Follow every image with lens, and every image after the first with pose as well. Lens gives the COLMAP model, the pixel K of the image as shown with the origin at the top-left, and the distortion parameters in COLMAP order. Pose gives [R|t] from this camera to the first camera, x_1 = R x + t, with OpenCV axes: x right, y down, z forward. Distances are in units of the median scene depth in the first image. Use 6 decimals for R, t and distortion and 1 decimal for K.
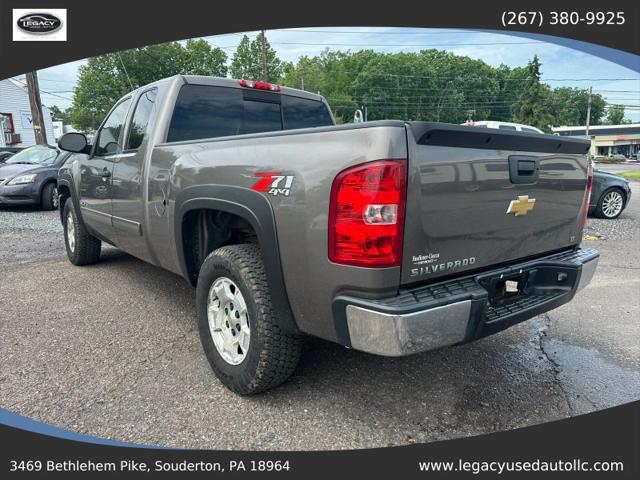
lens RADIAL K [[456.2, 0, 312.8], [0, 456.2, 232.4], [0, 0, 1]] dist [0.069835, -0.084702]
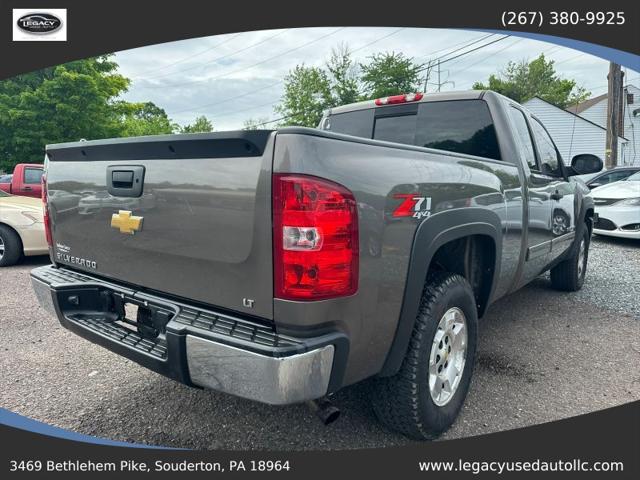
lens RADIAL K [[456.2, 0, 319.2], [0, 456.2, 240.2], [0, 0, 1]] dist [0.069835, -0.084702]
pose [[0.231319, 0.116698, -0.965853, 1.018941], [-0.156818, 0.984270, 0.081366, -0.112023], [0.960156, 0.132642, 0.245981, 0.839024]]
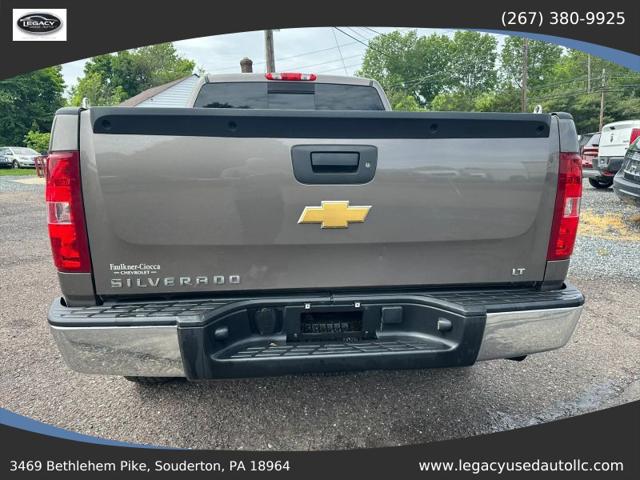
lens RADIAL K [[456.2, 0, 313.8], [0, 456.2, 239.3], [0, 0, 1]] dist [0.069835, -0.084702]
pose [[0.847062, 0.081957, -0.525137, 0.592381], [-0.069144, 0.996635, 0.044011, -0.035213], [0.526978, -0.000970, 0.849879, 0.275330]]
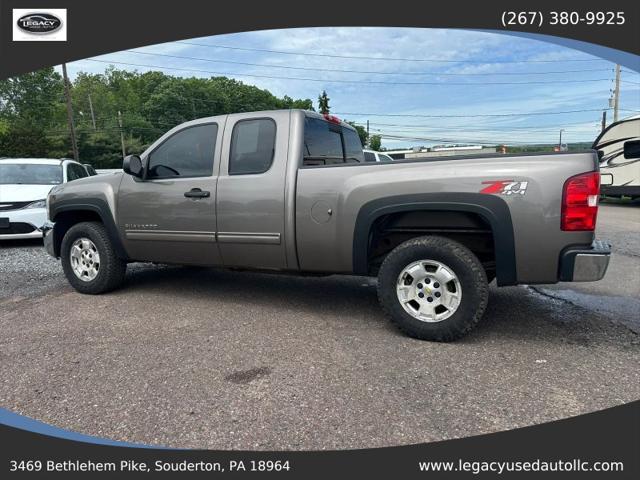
lens RADIAL K [[456.2, 0, 314.5], [0, 456.2, 238.2], [0, 0, 1]] dist [0.069835, -0.084702]
pose [[0.901066, -0.073191, 0.427462, -0.949744], [0.089318, 0.995845, -0.017766, 0.024542], [-0.424386, 0.054188, 0.903859, -0.098081]]
